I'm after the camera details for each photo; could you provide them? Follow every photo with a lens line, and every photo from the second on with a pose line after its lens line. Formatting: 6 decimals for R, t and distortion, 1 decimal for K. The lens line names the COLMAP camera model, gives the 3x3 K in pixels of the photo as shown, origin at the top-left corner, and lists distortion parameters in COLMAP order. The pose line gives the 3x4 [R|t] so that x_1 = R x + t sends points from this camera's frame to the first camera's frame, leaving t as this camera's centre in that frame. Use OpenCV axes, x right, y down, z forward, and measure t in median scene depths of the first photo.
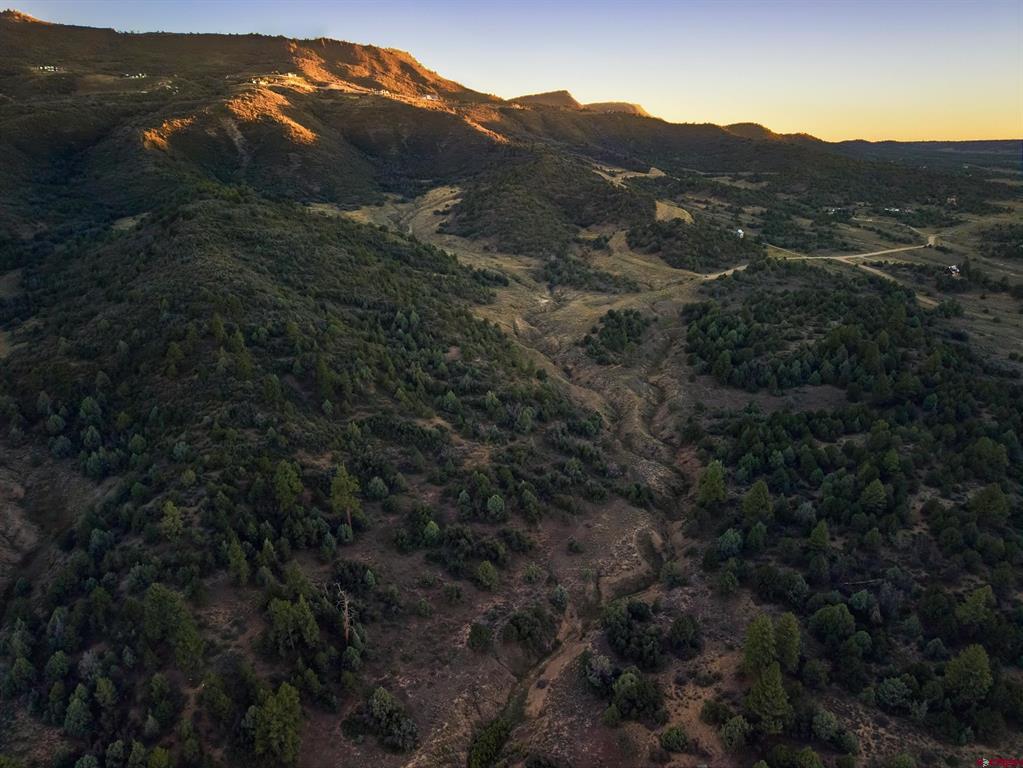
lens RADIAL K [[685.2, 0, 518.5], [0, 685.2, 382.3], [0, 0, 1]] dist [0.031265, -0.035787]
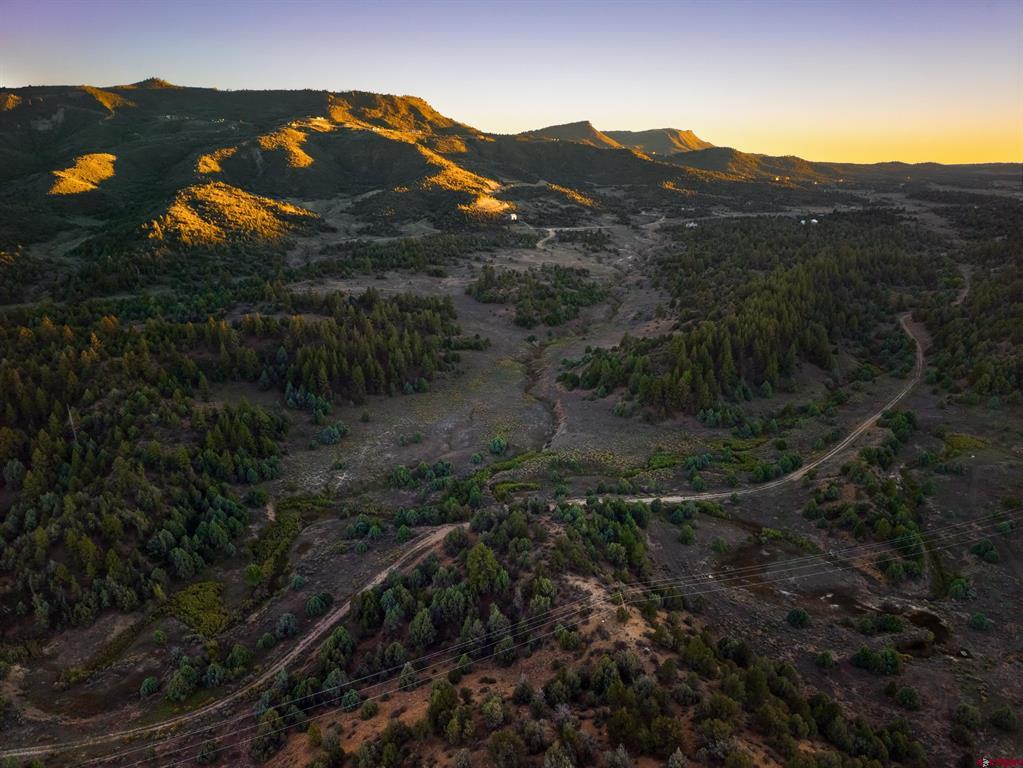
lens RADIAL K [[685.2, 0, 518.5], [0, 685.2, 382.3], [0, 0, 1]] dist [0.031265, -0.035787]
pose [[0.982674, 0.054736, -0.177074, 0.517791], [-0.060302, 0.997836, -0.026198, 0.179946], [0.175256, 0.036422, 0.983849, -0.485656]]
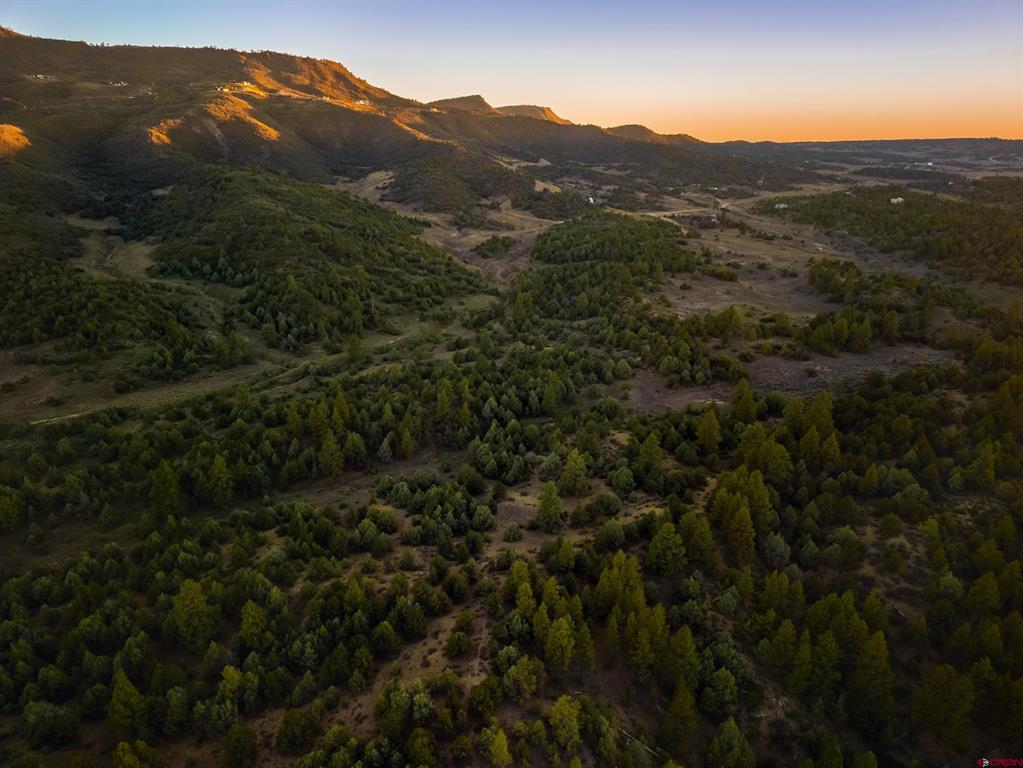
lens RADIAL K [[685.2, 0, 518.5], [0, 685.2, 382.3], [0, 0, 1]] dist [0.031265, -0.035787]
pose [[0.994209, -0.034353, 0.101829, 0.006949], [0.034558, 0.999403, -0.000254, 0.131262], [-0.101759, 0.003772, 0.994802, -0.343761]]
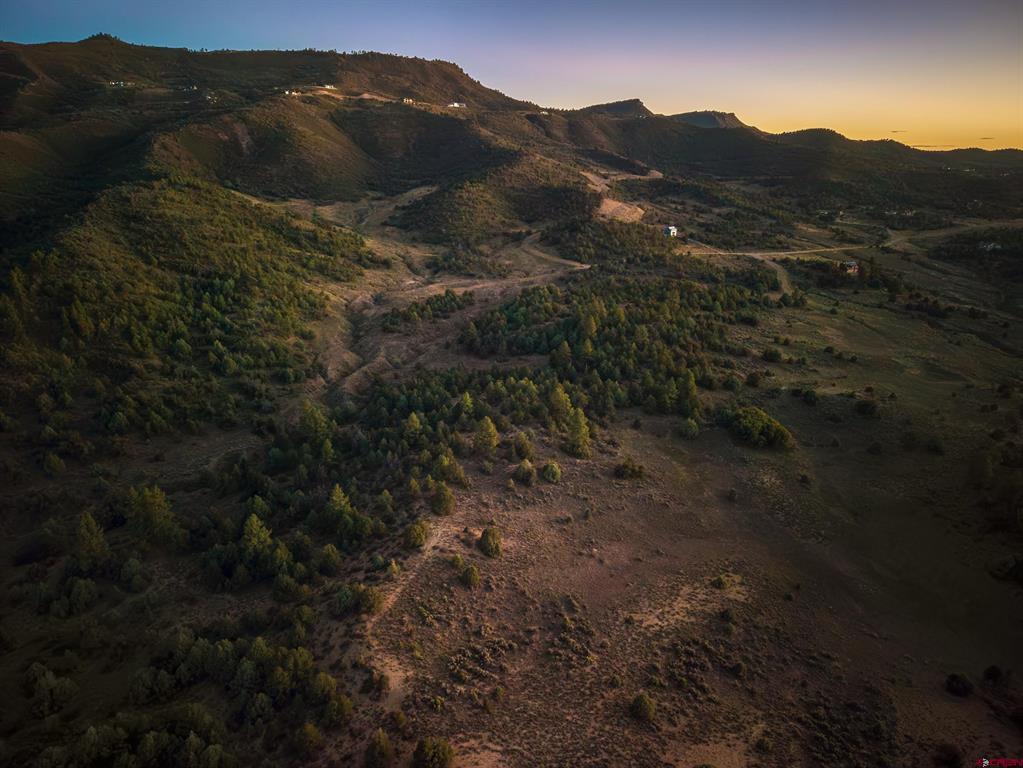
lens RADIAL K [[685.2, 0, 518.5], [0, 685.2, 382.3], [0, 0, 1]] dist [0.031265, -0.035787]
pose [[0.985699, 0.049913, -0.160956, 0.219435], [-0.052812, 0.998509, -0.013783, 0.024114], [0.160028, 0.022087, 0.986865, -0.014201]]
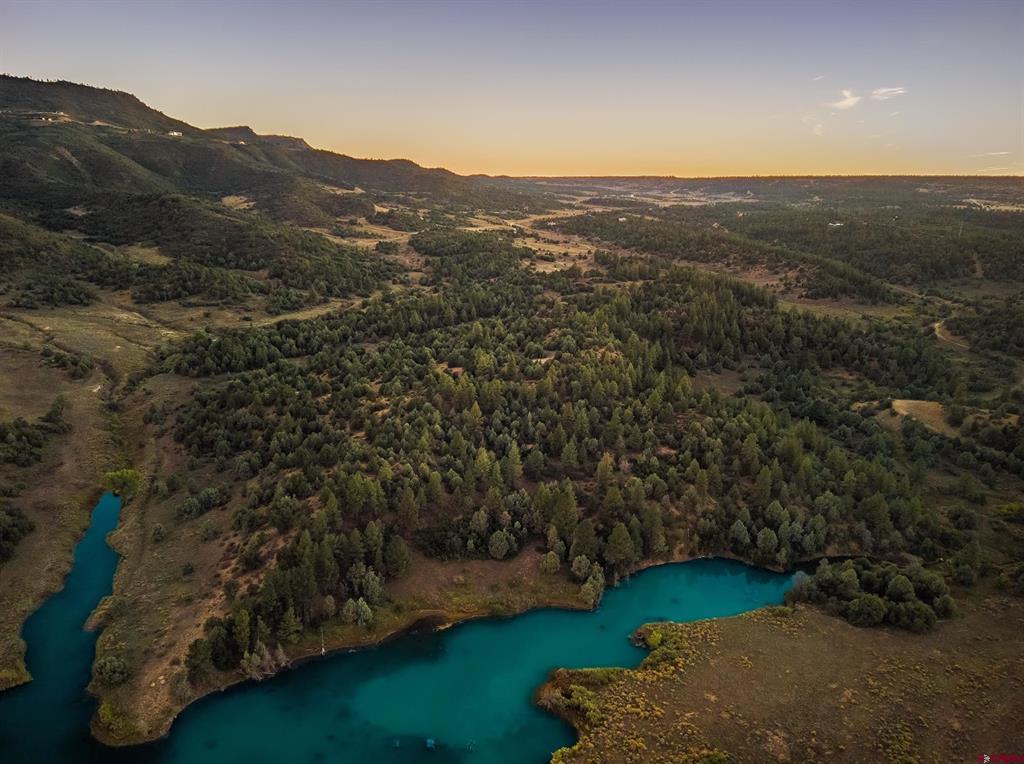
lens RADIAL K [[695.6, 0, 519.2], [0, 695.6, 380.2], [0, 0, 1]] dist [0.057291, -0.069227]
pose [[0.886983, -0.111850, 0.448052, -0.290943], [0.133393, 0.990923, -0.016699, 0.241184], [-0.442117, 0.074579, 0.893851, -0.674339]]
